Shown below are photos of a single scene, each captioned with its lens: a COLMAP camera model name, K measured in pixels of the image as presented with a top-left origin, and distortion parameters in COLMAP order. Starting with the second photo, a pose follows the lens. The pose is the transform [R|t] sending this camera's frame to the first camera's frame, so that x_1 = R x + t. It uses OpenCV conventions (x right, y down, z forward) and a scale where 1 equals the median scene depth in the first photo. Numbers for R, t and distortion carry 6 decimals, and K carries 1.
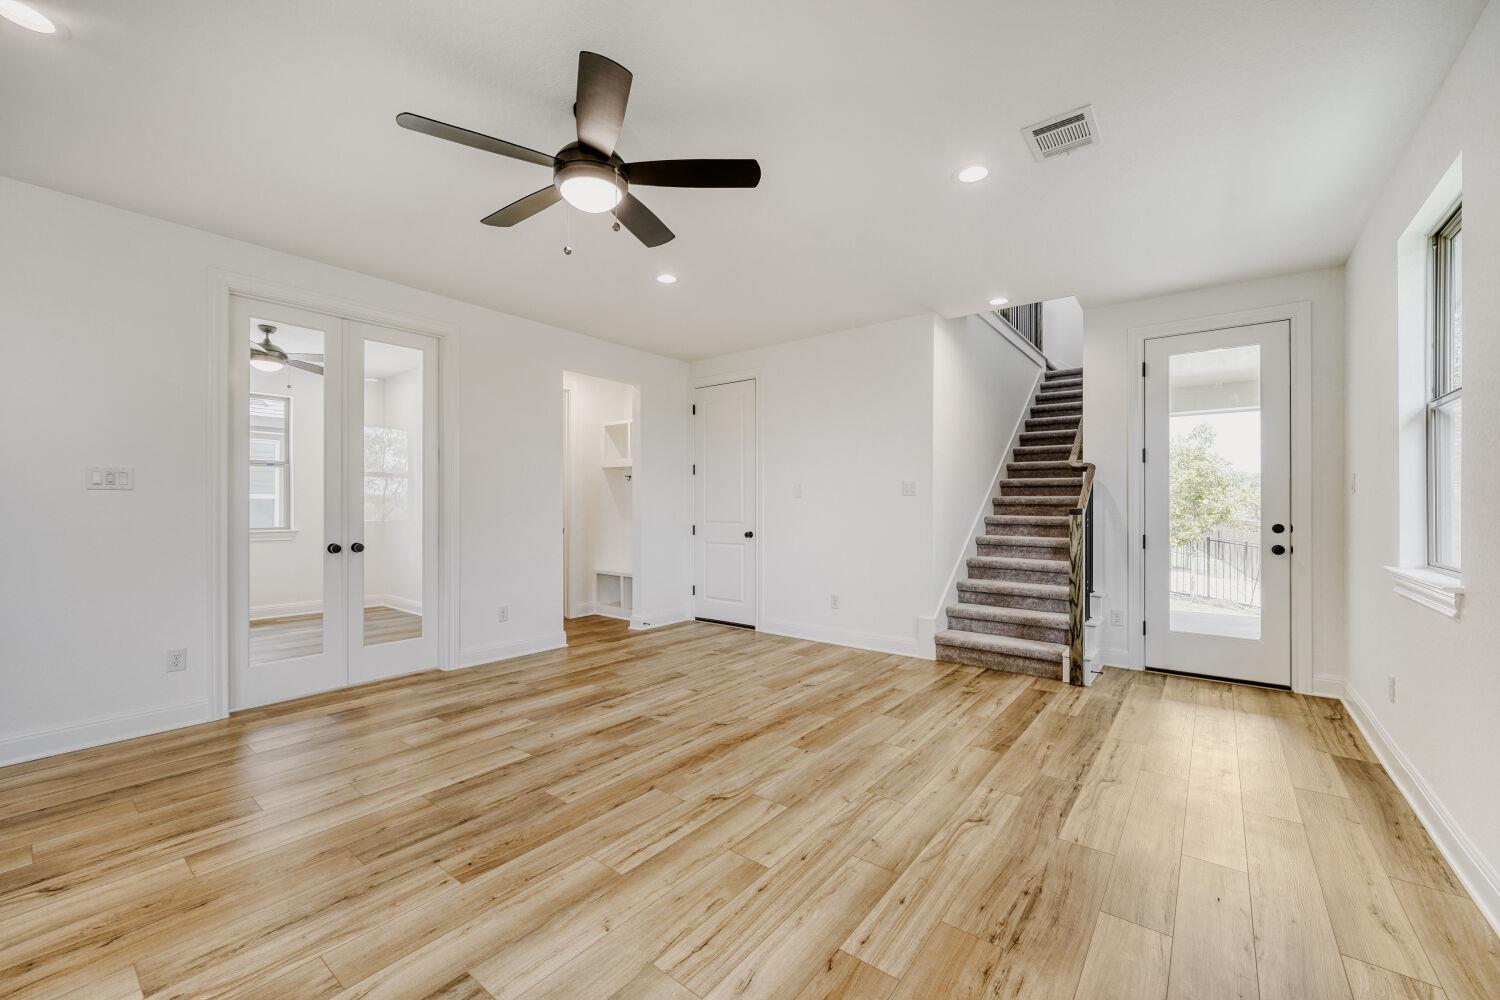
lens RADIAL K [[599.3, 0, 751.5], [0, 599.3, 505.9], [0, 0, 1]] dist [-0.009459, 0.005820]
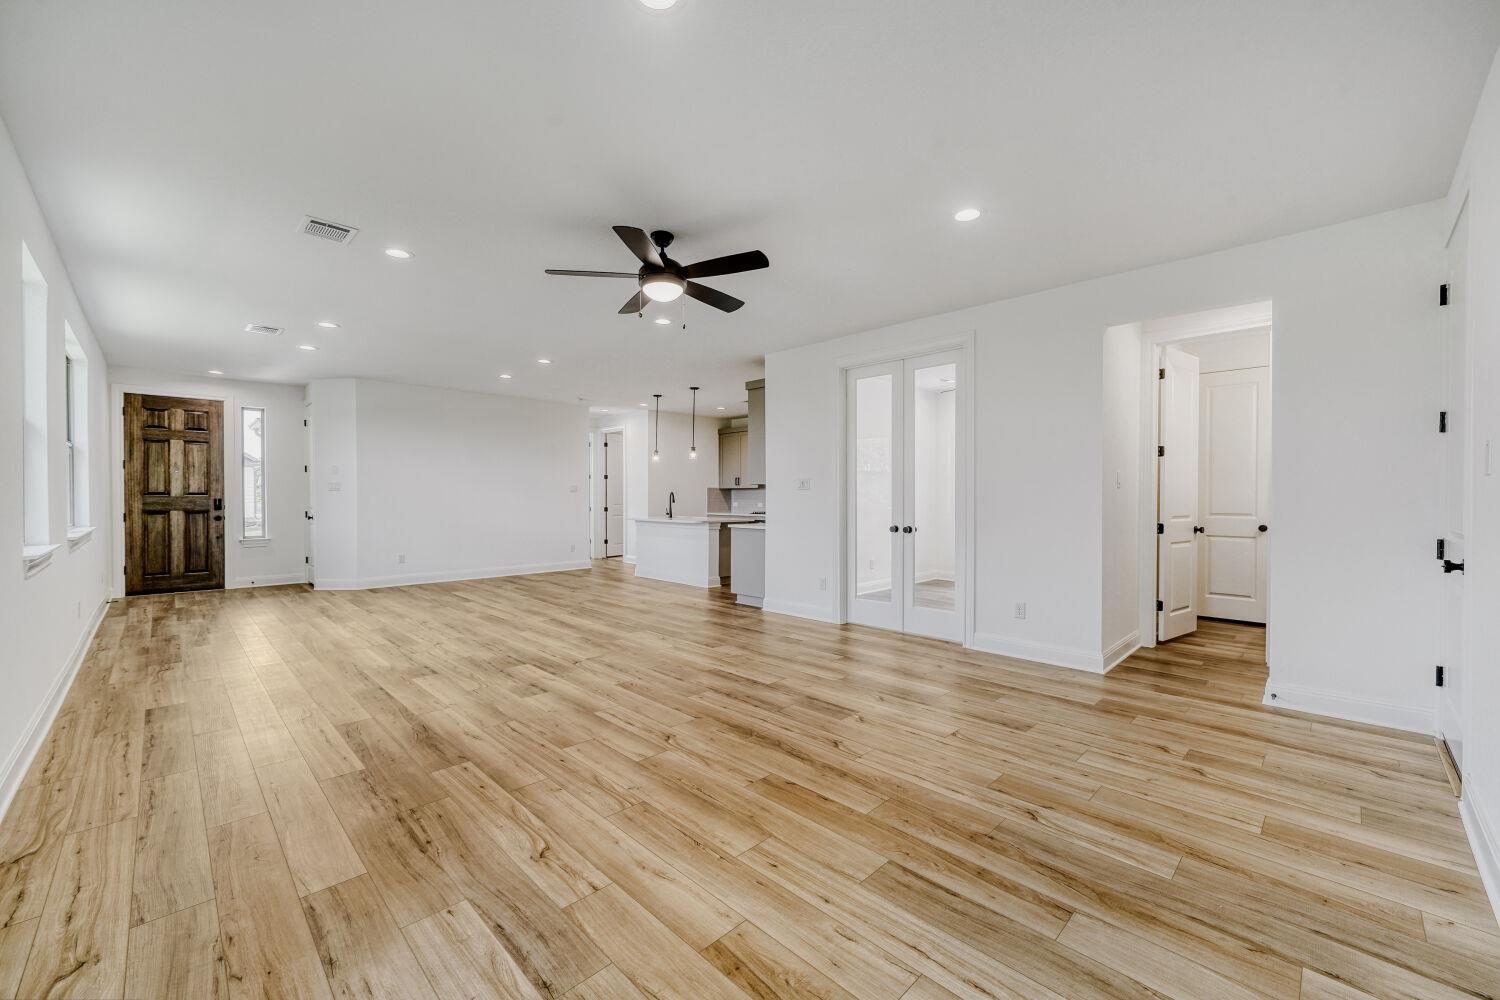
lens RADIAL K [[596.8, 0, 745.1], [0, 596.8, 500.7], [0, 0, 1]] dist [-0.001416, -0.000126]
pose [[-0.131010, 0.004095, -0.991373, 0.704485], [-0.000385, 0.999991, 0.004181, 0.000365], [0.991381, 0.000930, -0.131007, 0.820335]]
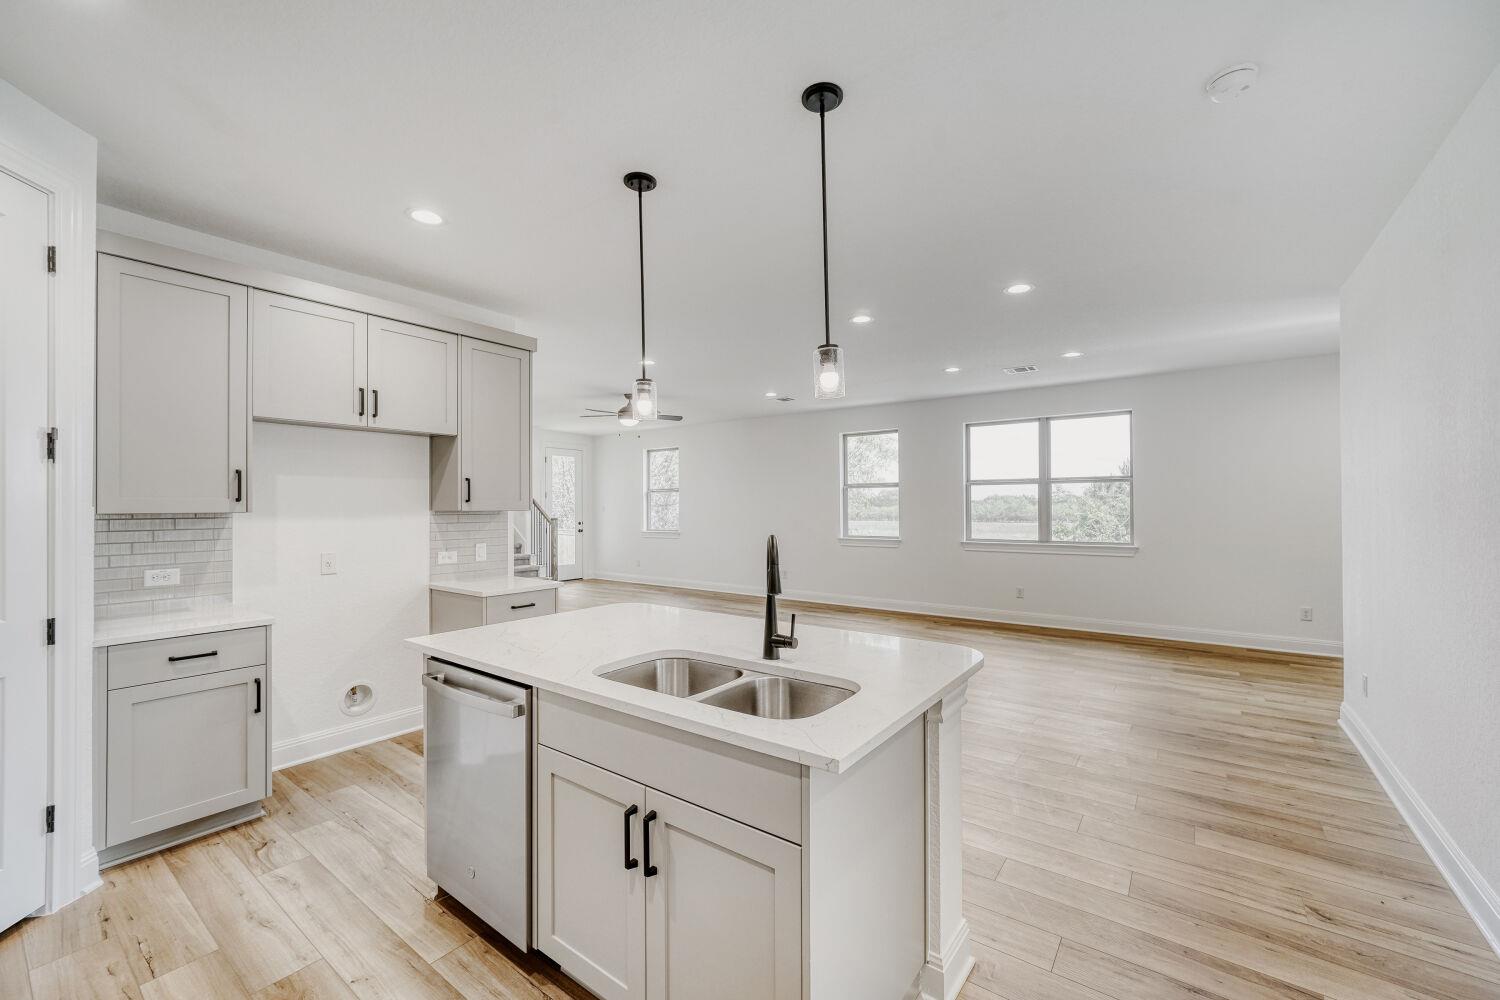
lens RADIAL K [[599.3, 0, 751.5], [0, 599.3, 505.9], [0, 0, 1]] dist [-0.009459, 0.005820]
pose [[-0.027706, -0.000890, 0.999616, -1.997882], [0.001312, 0.999999, 0.000927, -0.046196], [-0.999615, 0.001337, -0.027705, 0.264099]]
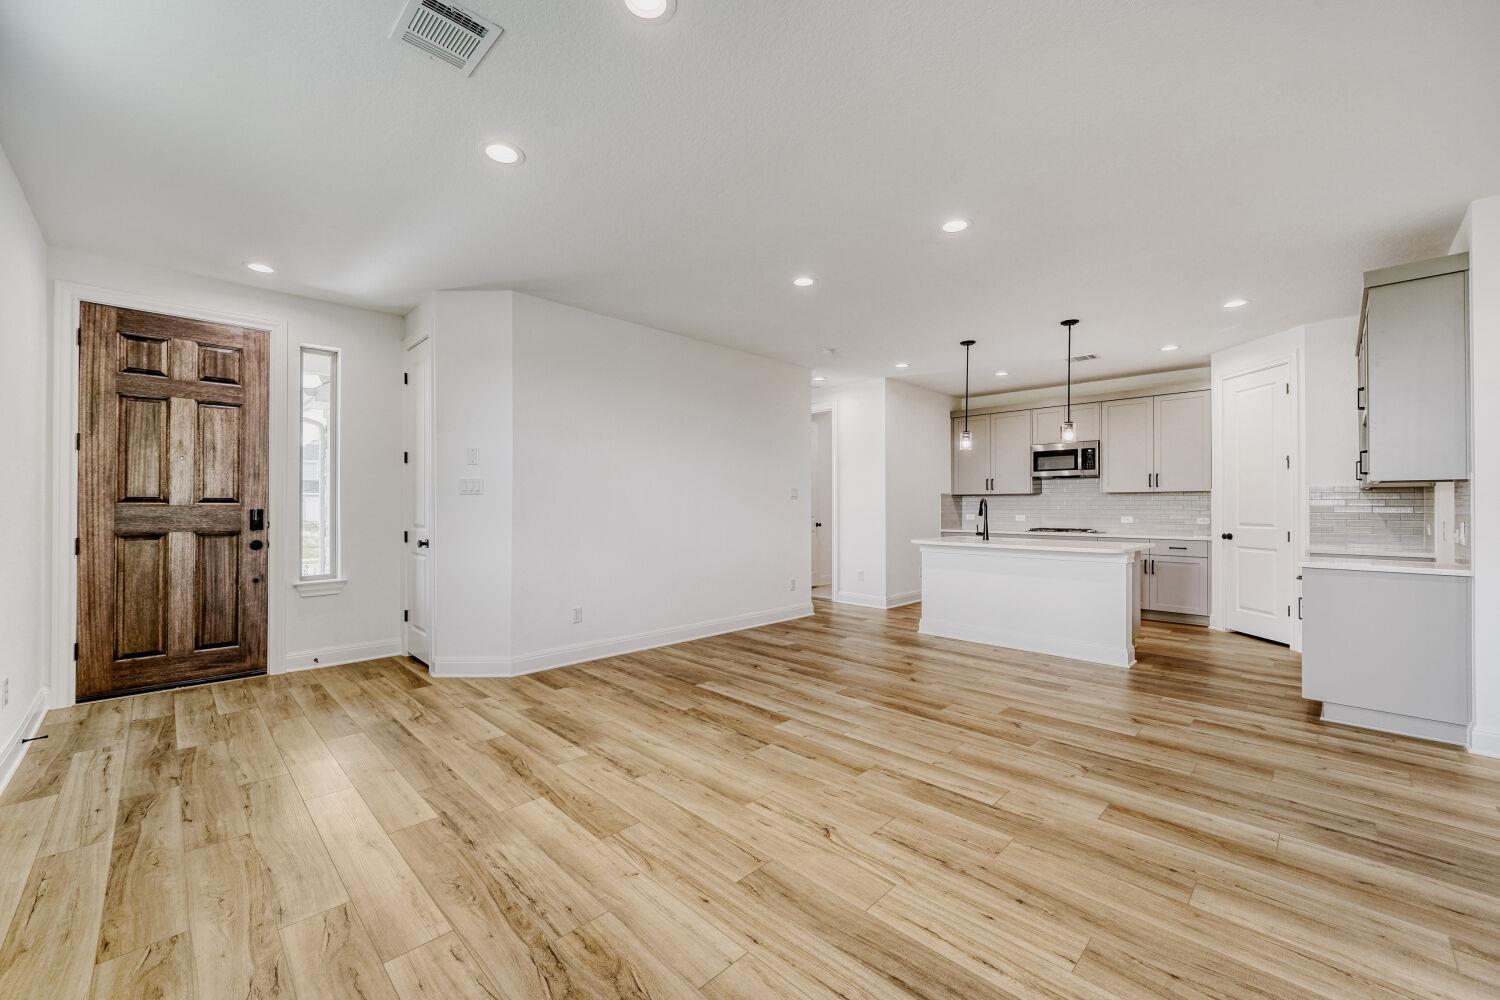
lens RADIAL K [[592.8, 0, 750.0], [0, 592.8, 500.0], [0, 0, 1]] dist [-0.002948, 0.000168]
pose [[-0.120022, -0.012930, -0.992687, -0.064869], [-0.000727, 0.999916, -0.012936, -0.001159], [0.992771, -0.000831, -0.120022, -0.150387]]
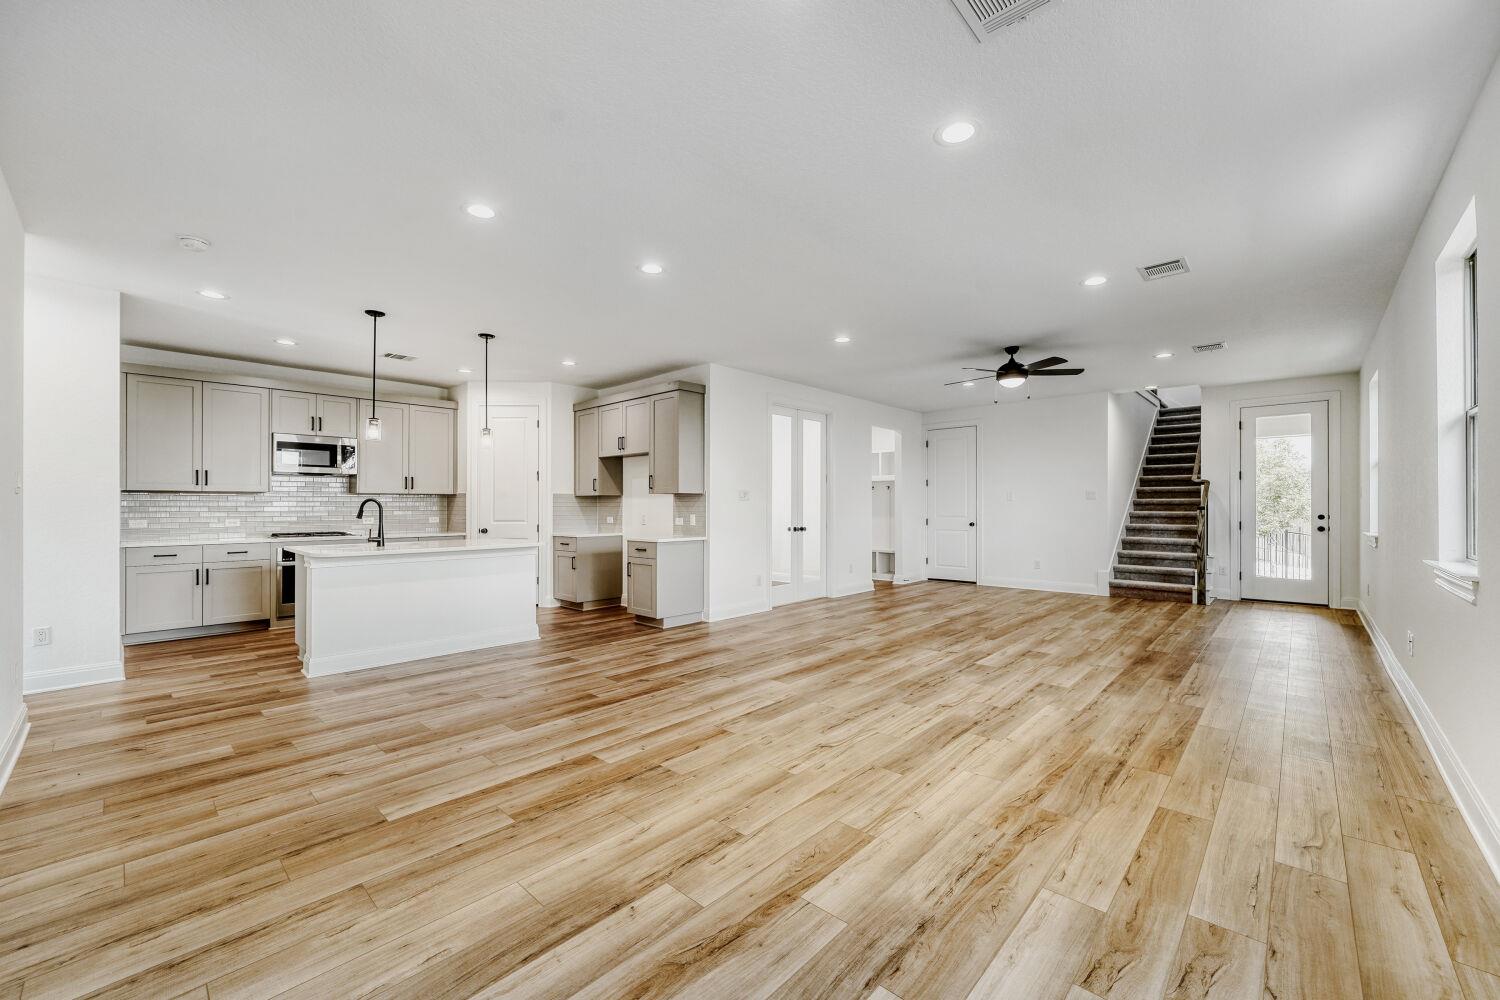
lens RADIAL K [[596.1, 0, 753.6], [0, 596.1, 509.3], [0, 0, 1]] dist [-0.003854, 0.000073]
pose [[0.996491, -0.004603, -0.083574, -0.661493], [0.005032, 0.999975, 0.004918, -0.002551], [0.083550, -0.005321, 0.996489, -0.912818]]
